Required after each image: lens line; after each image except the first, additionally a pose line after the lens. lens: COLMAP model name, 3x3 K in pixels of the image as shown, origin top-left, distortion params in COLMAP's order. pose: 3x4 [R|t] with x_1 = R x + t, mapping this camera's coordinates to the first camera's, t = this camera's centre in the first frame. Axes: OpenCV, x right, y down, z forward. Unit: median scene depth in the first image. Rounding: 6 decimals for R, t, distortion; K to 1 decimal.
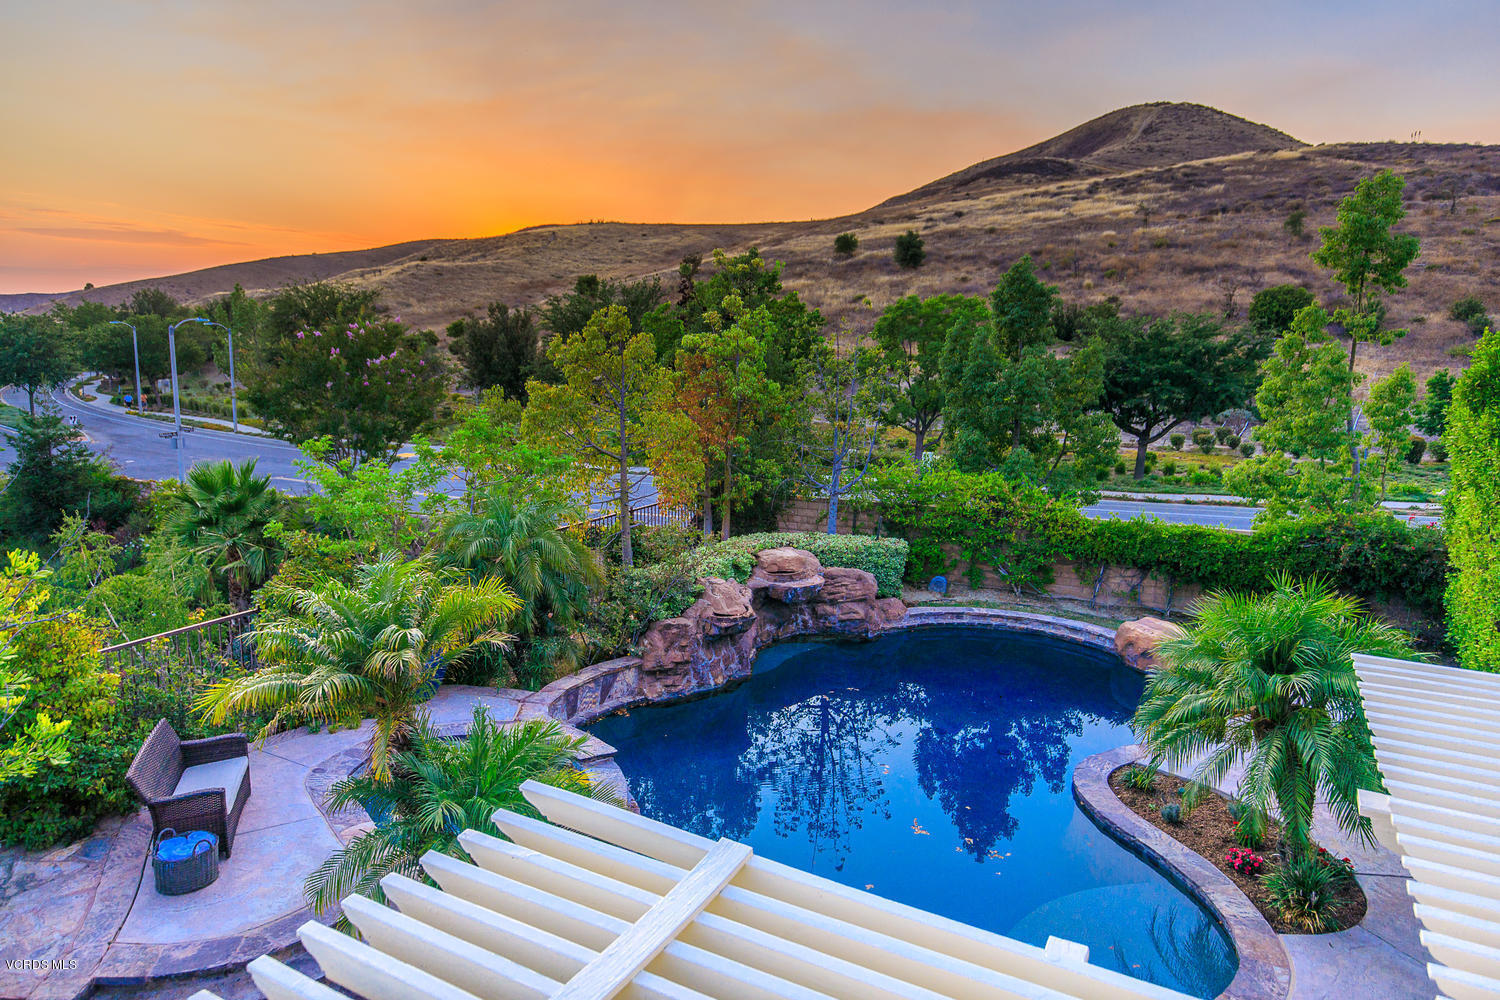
lens RADIAL K [[937.4, 0, 741.1], [0, 937.4, 494.0], [0, 0, 1]] dist [0.001188, -0.000366]
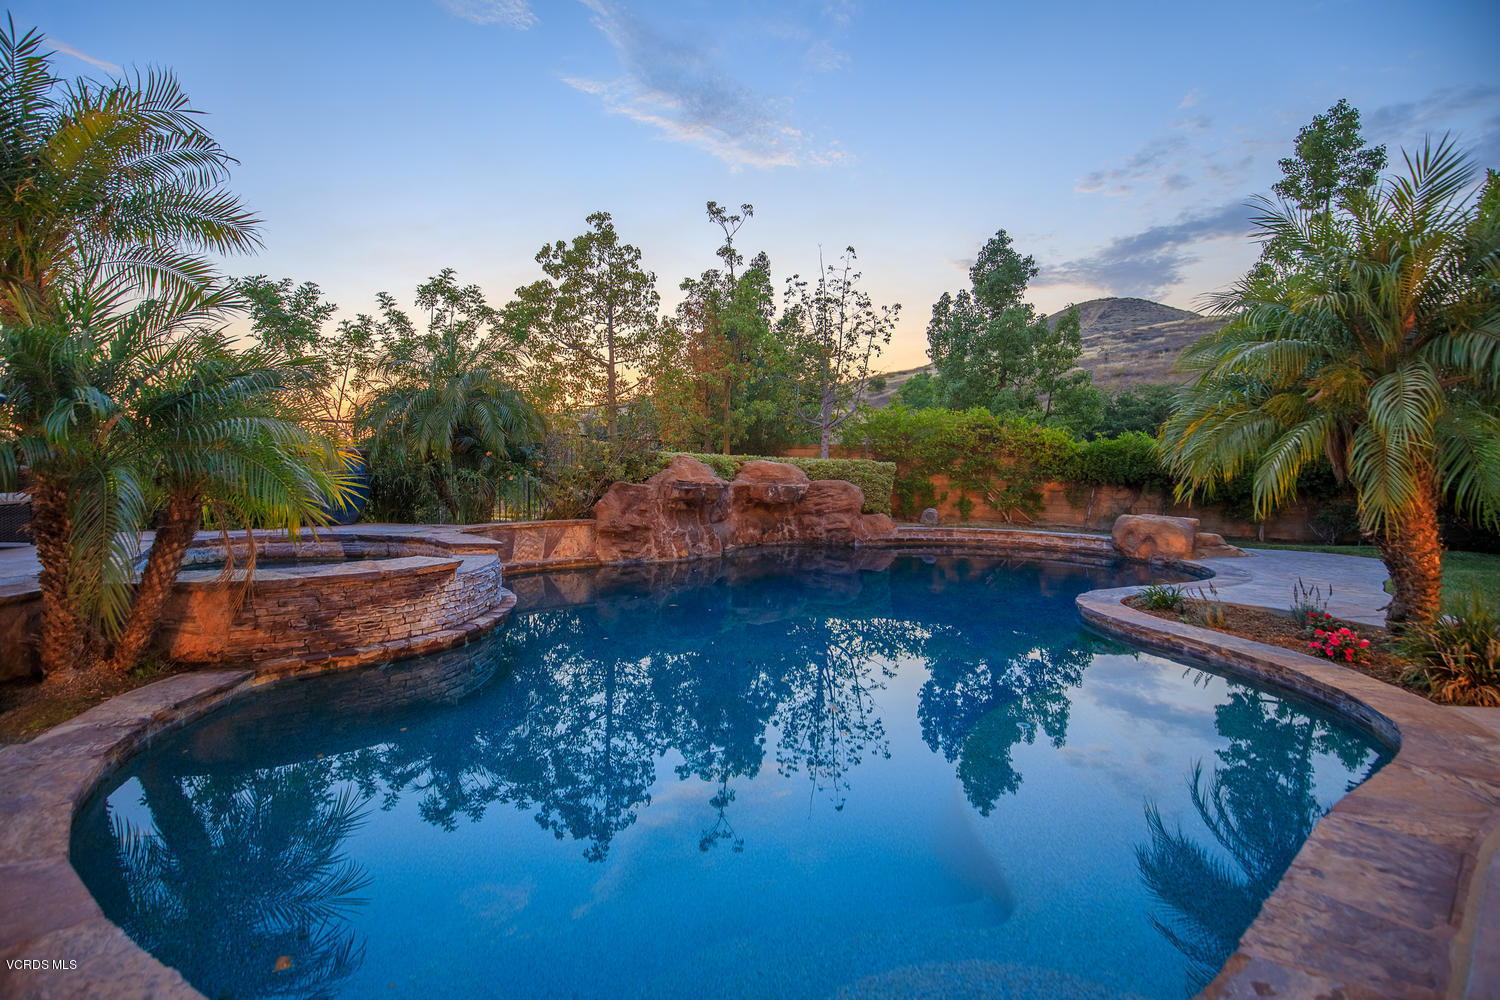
lens RADIAL K [[679.2, 0, 750.0], [0, 679.2, 500.0], [0, 0, 1]] dist [-0.029320, 0.000401]
pose [[0.995951, -0.007199, -0.089610, 0.081951], [-0.005355, 0.990267, -0.139077, 0.186664], [0.089739, 0.138993, 0.986219, 0.250697]]
